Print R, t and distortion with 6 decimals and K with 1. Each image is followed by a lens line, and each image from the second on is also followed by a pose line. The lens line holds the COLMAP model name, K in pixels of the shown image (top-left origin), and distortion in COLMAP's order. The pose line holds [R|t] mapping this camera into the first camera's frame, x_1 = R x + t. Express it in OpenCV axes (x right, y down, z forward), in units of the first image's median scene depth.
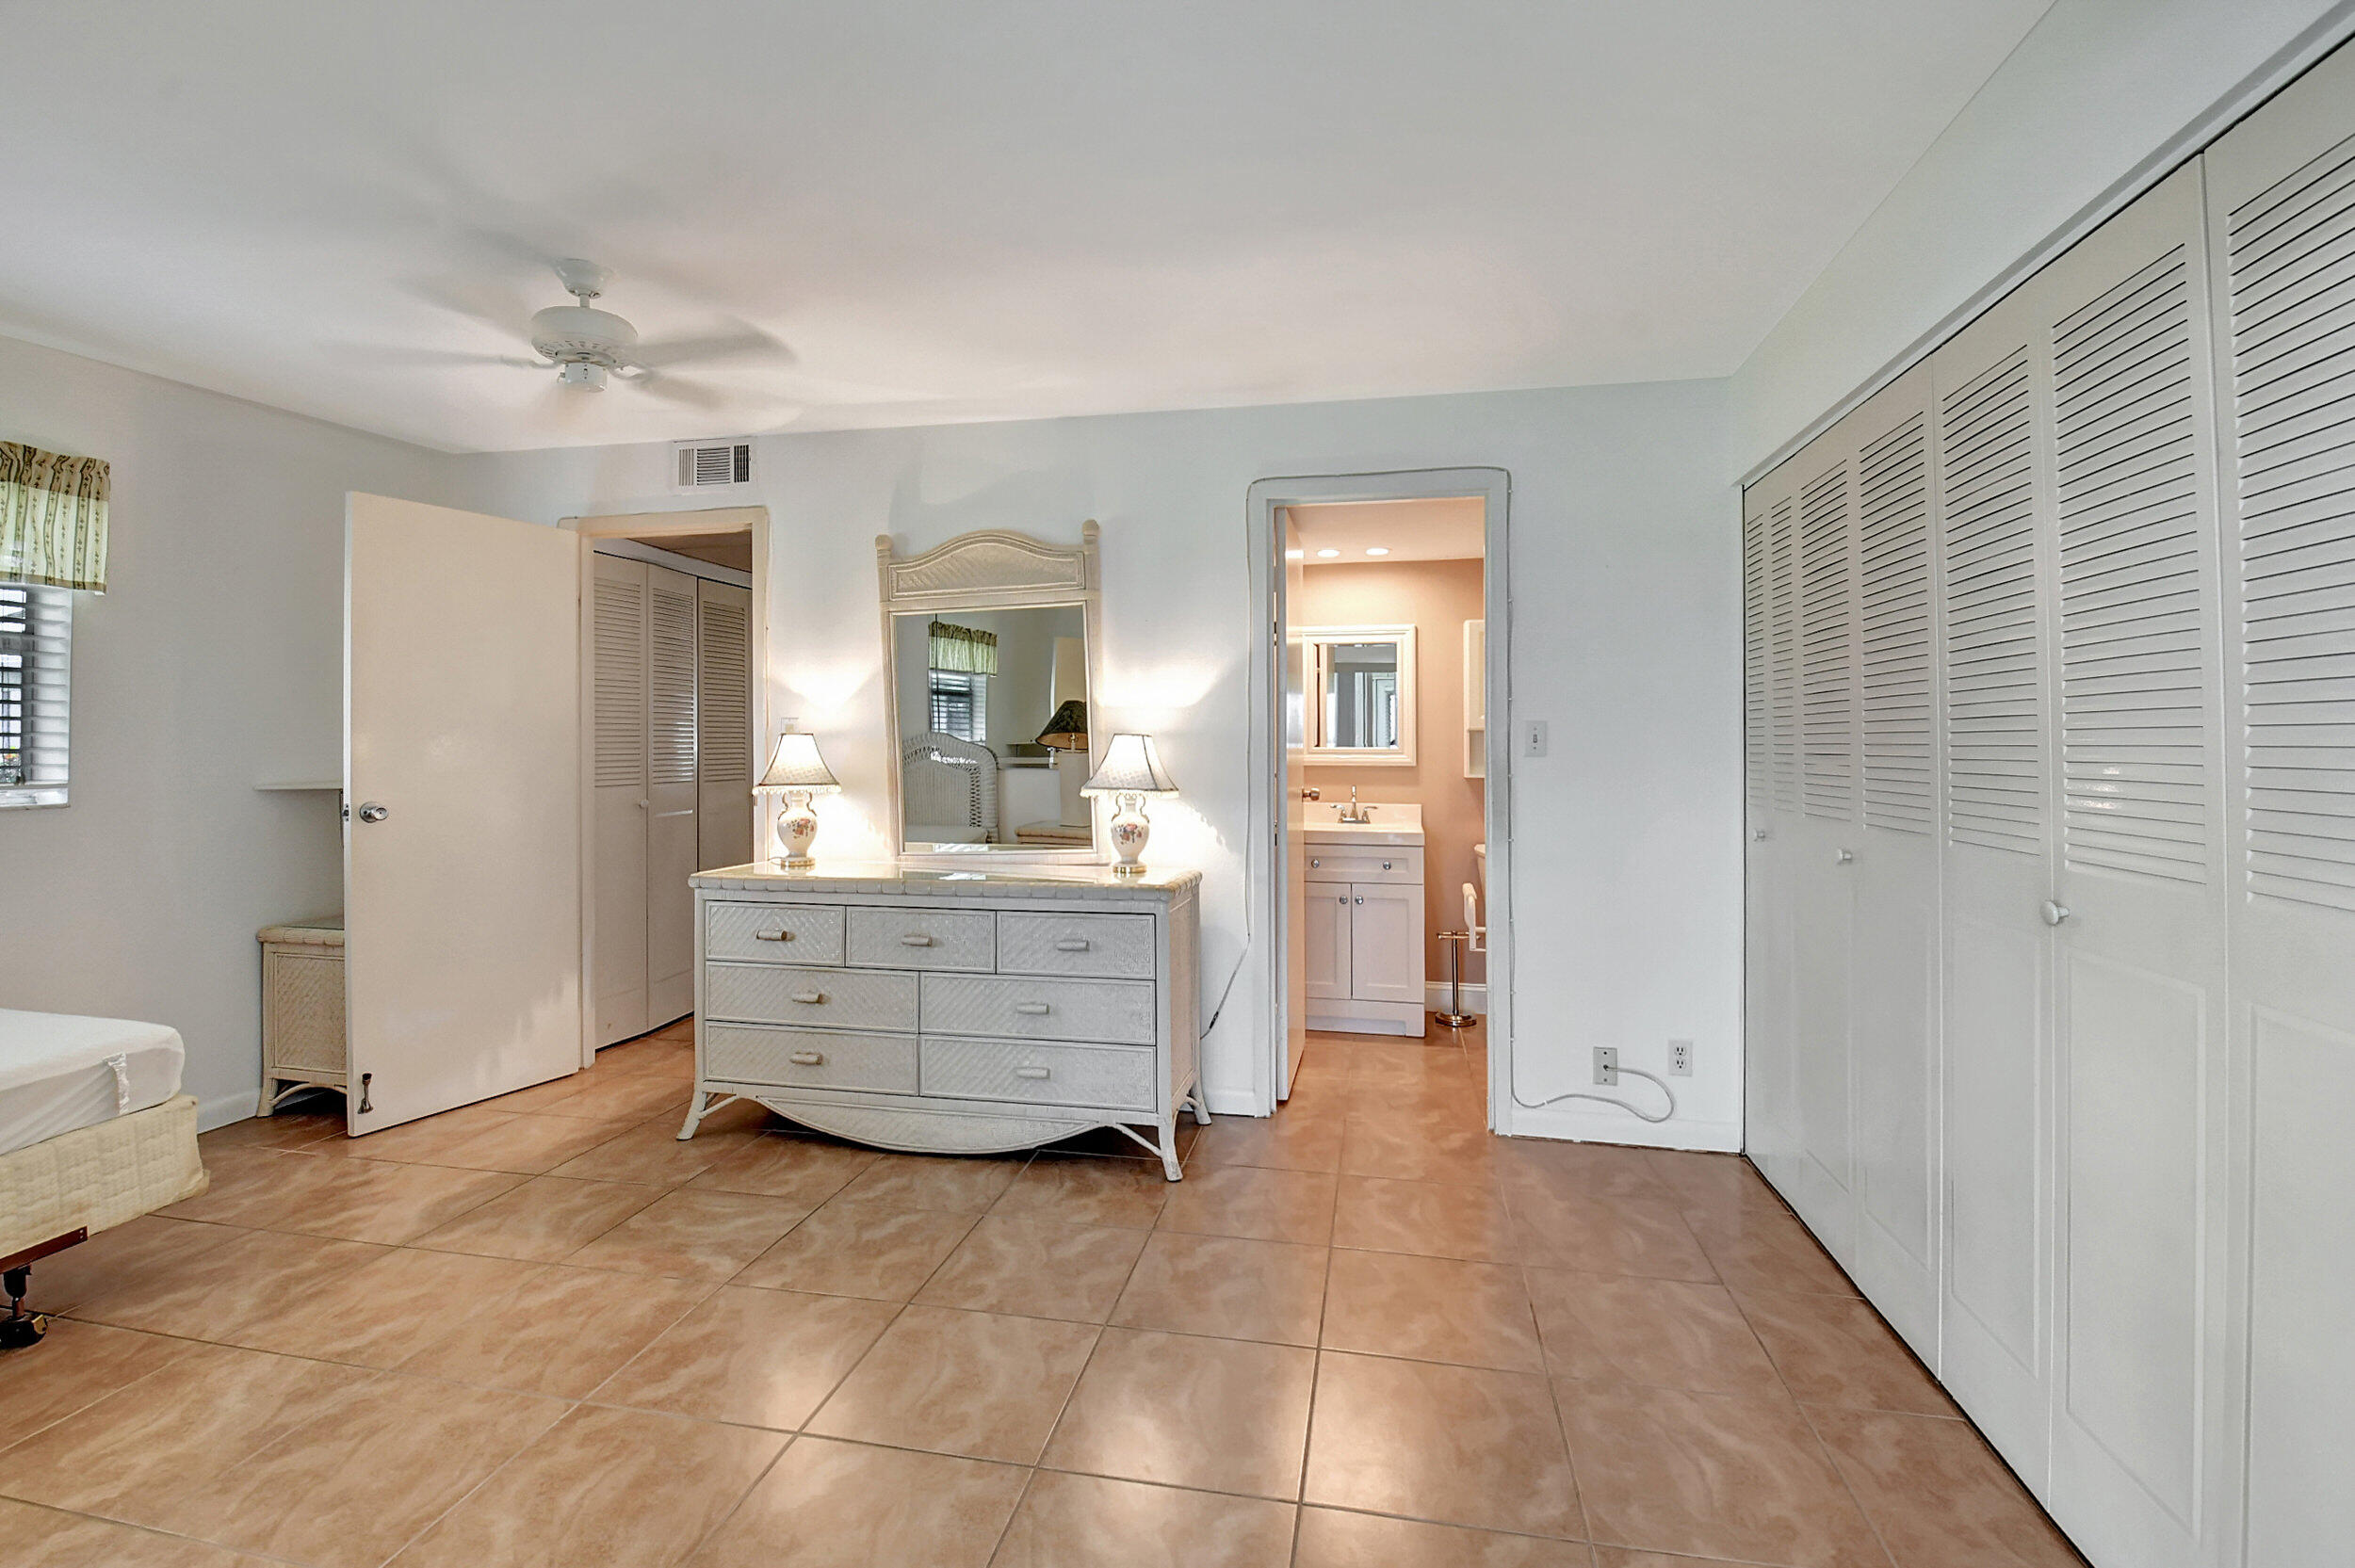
lens RADIAL K [[1090.9, 0, 1174.4], [0, 1090.9, 744.0], [0, 0, 1]] dist [0.034039, -0.030095]
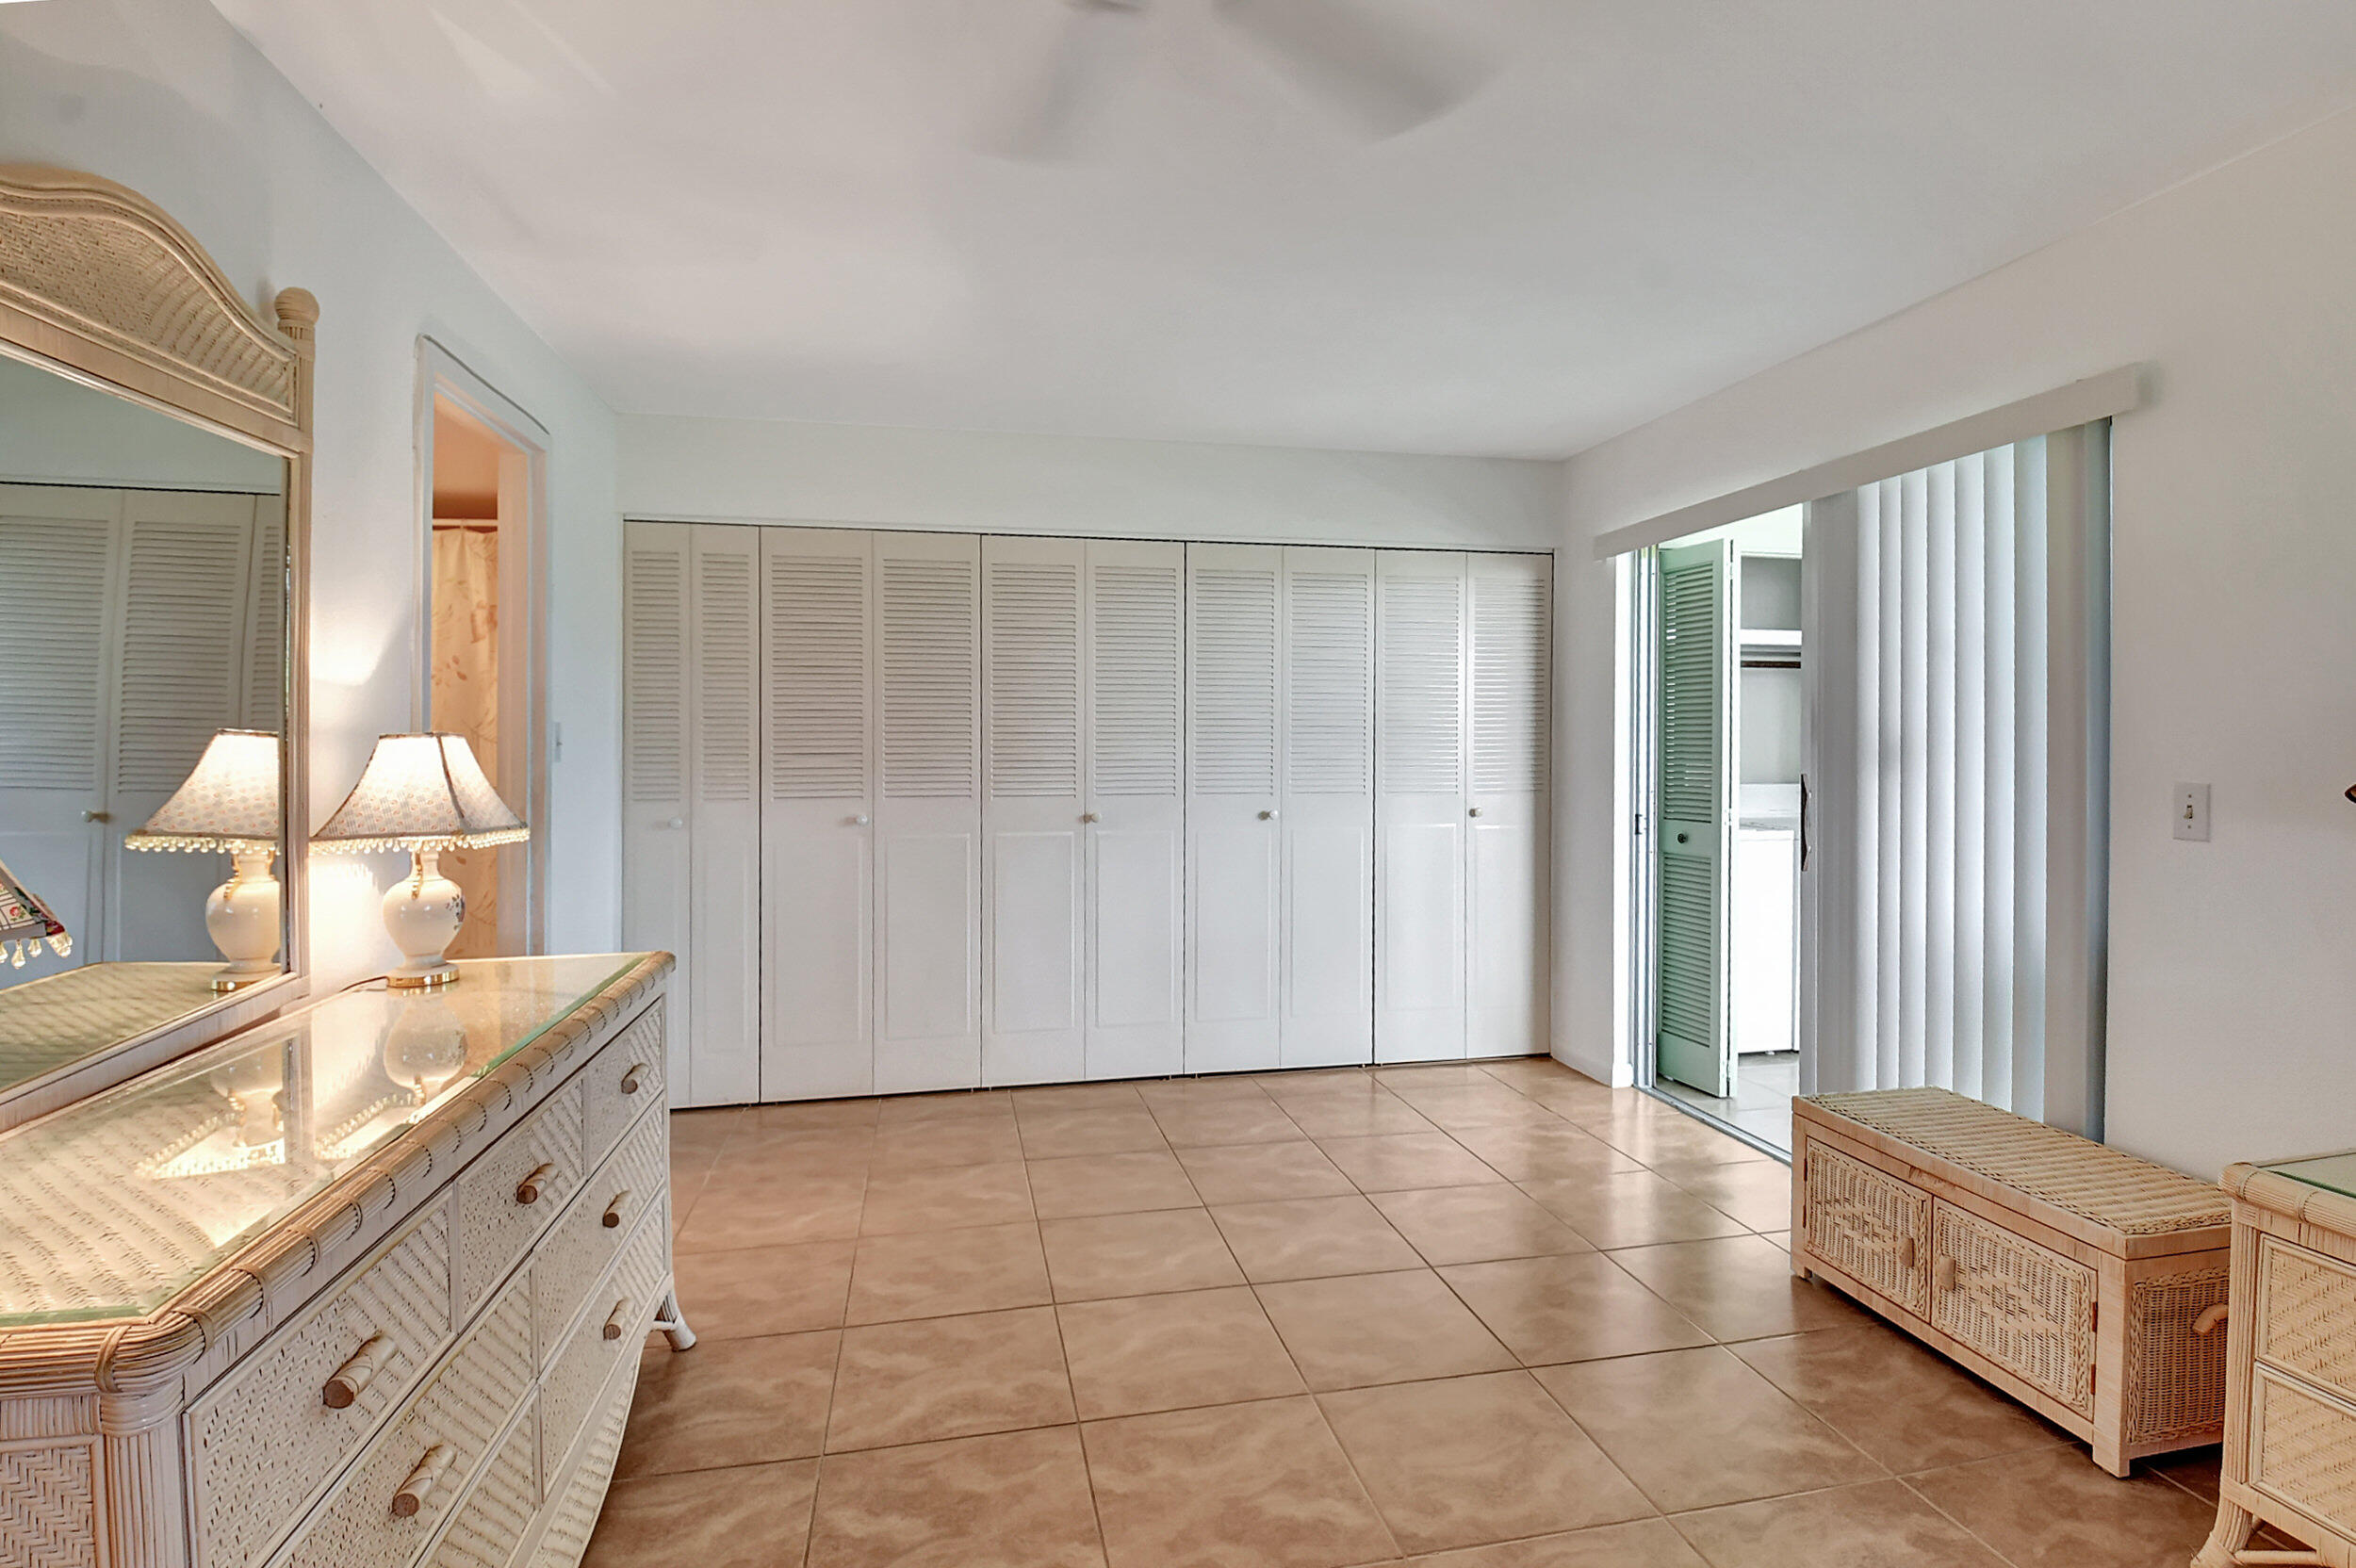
lens RADIAL K [[1143.1, 0, 1205.2], [0, 1143.1, 780.6], [0, 0, 1]] dist [0.022551, -0.026106]
pose [[-0.412363, -0.032212, 0.910450, -0.895804], [0.008997, 0.999182, 0.039427, -0.007028], [-0.910975, 0.024450, -0.411736, 1.068924]]
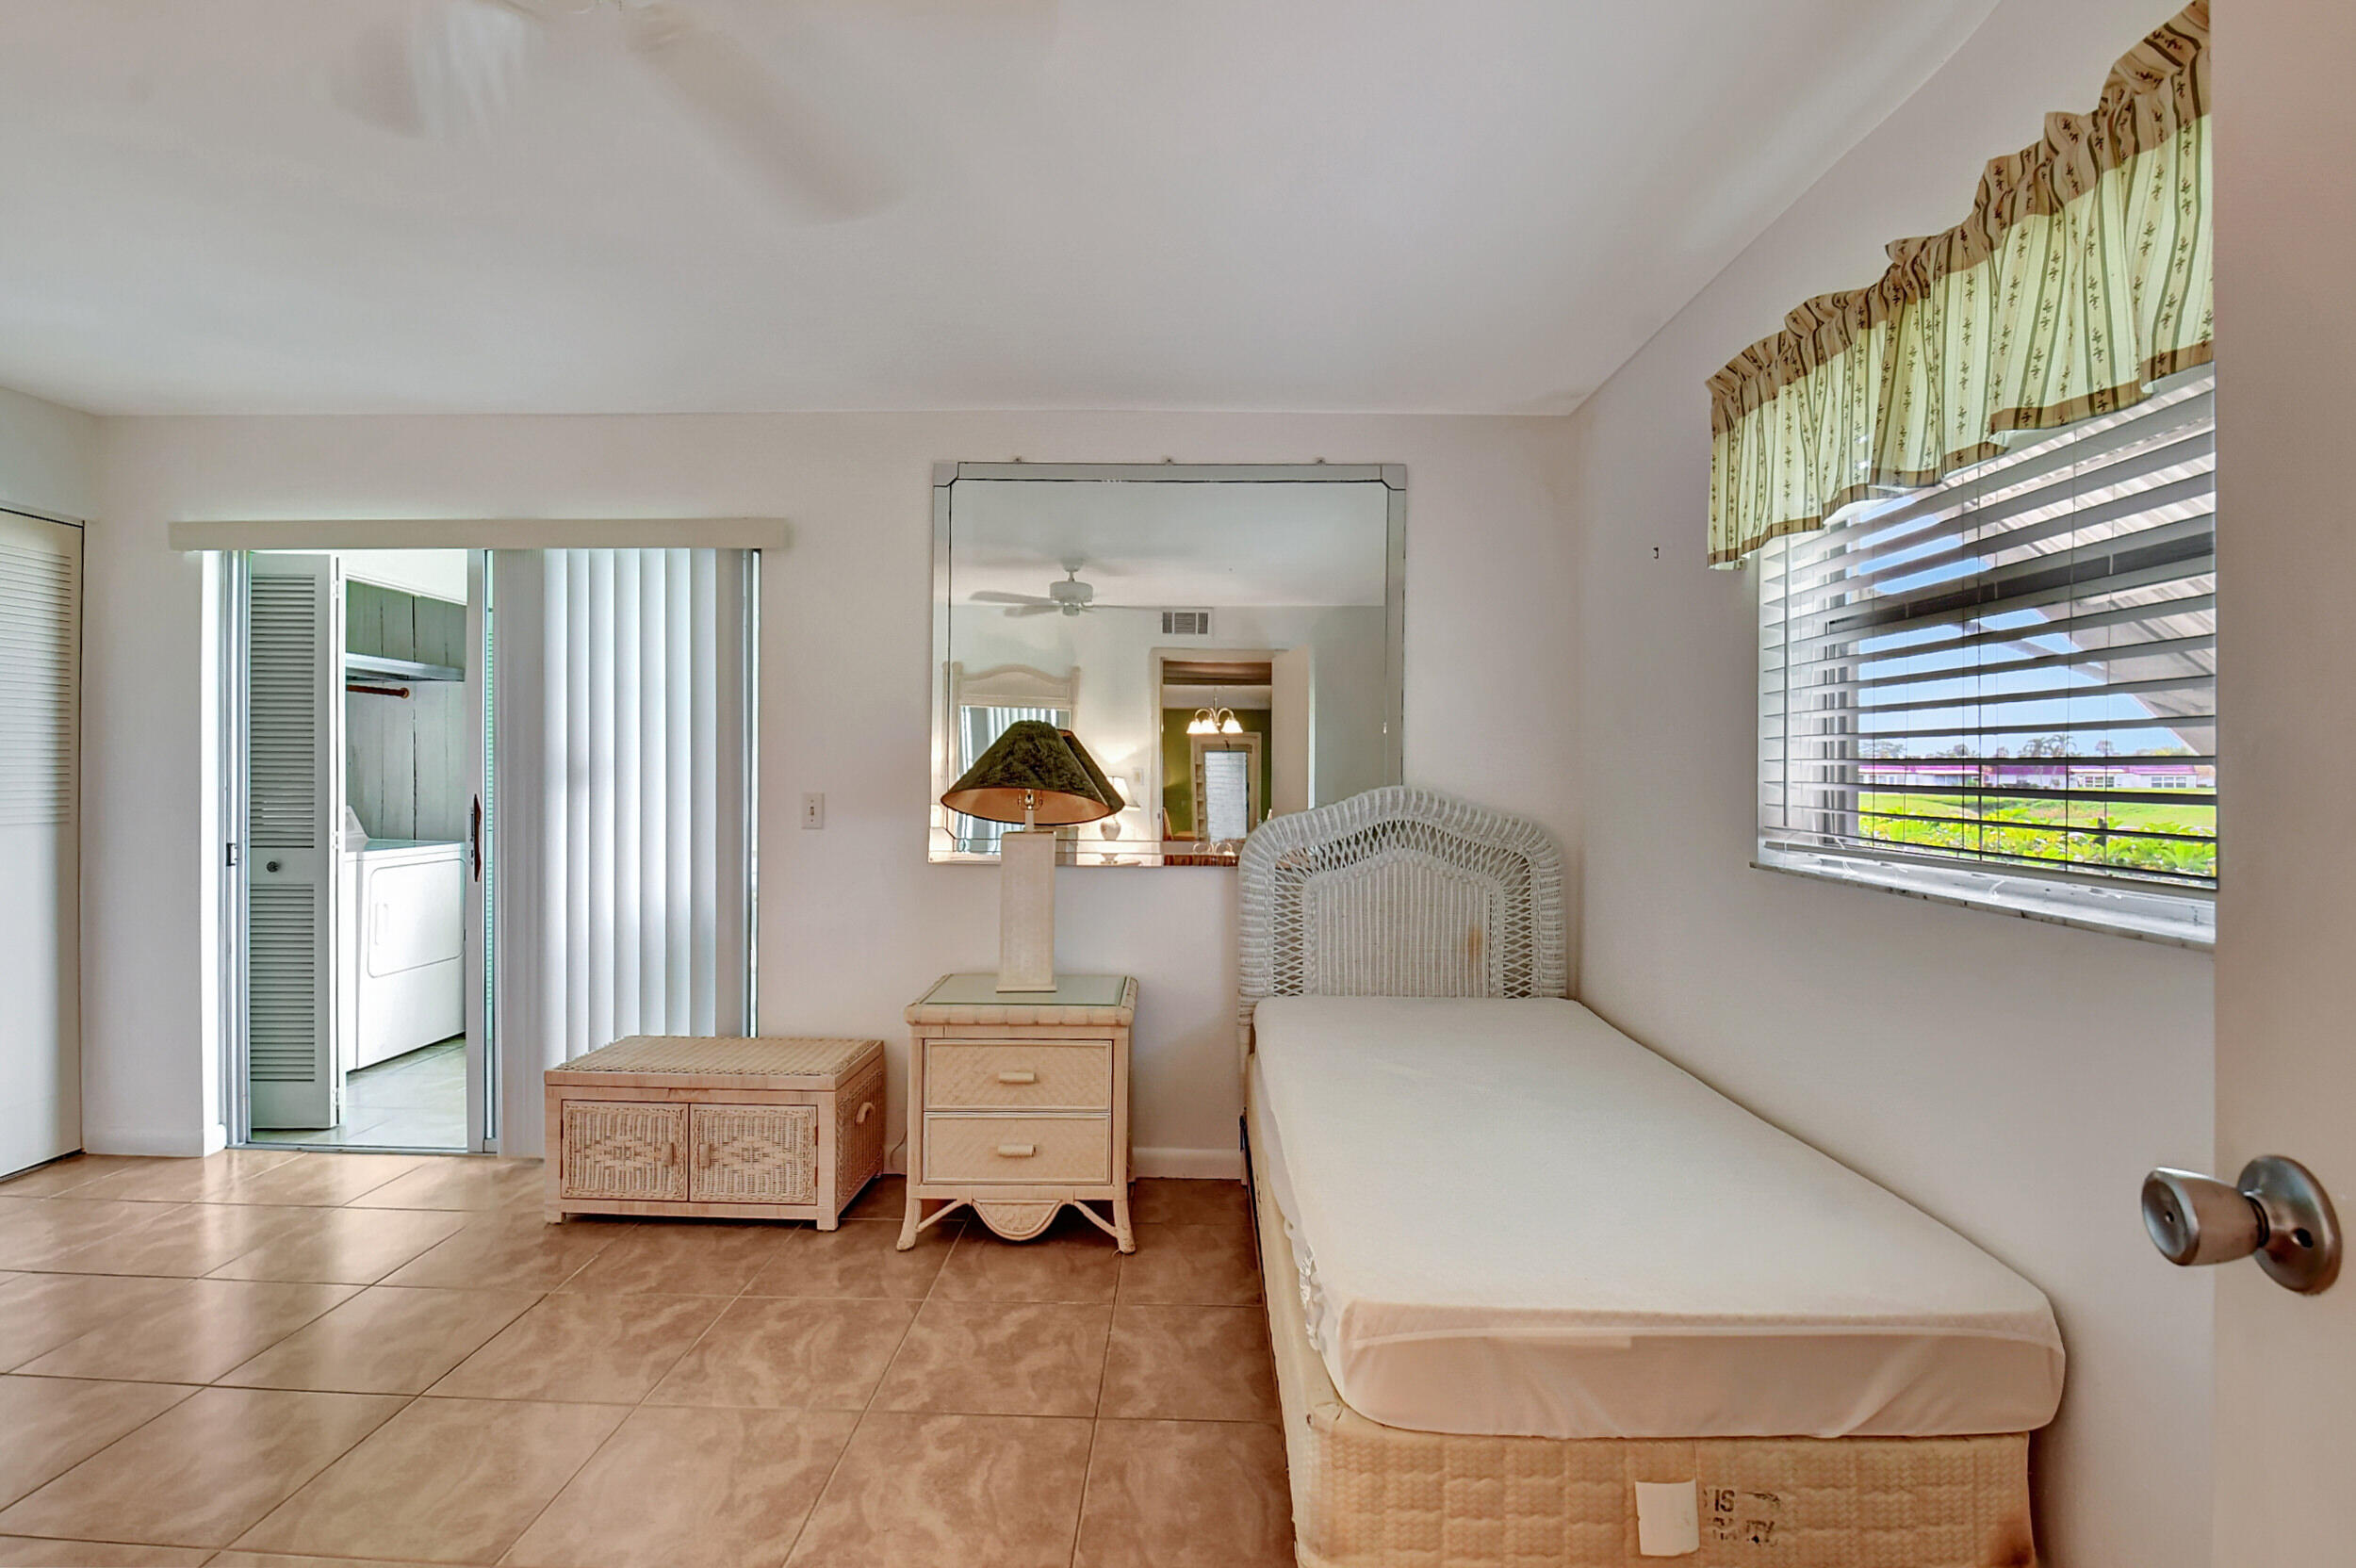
lens RADIAL K [[1071.9, 0, 1173.9], [0, 1071.9, 798.2], [0, 0, 1]] dist [0.008814, -0.017264]
pose [[-0.984351, -0.005251, -0.176140, -0.650794], [-0.011223, 0.999395, 0.032923, -0.005770], [0.175860, 0.034385, -0.983814, 1.345285]]
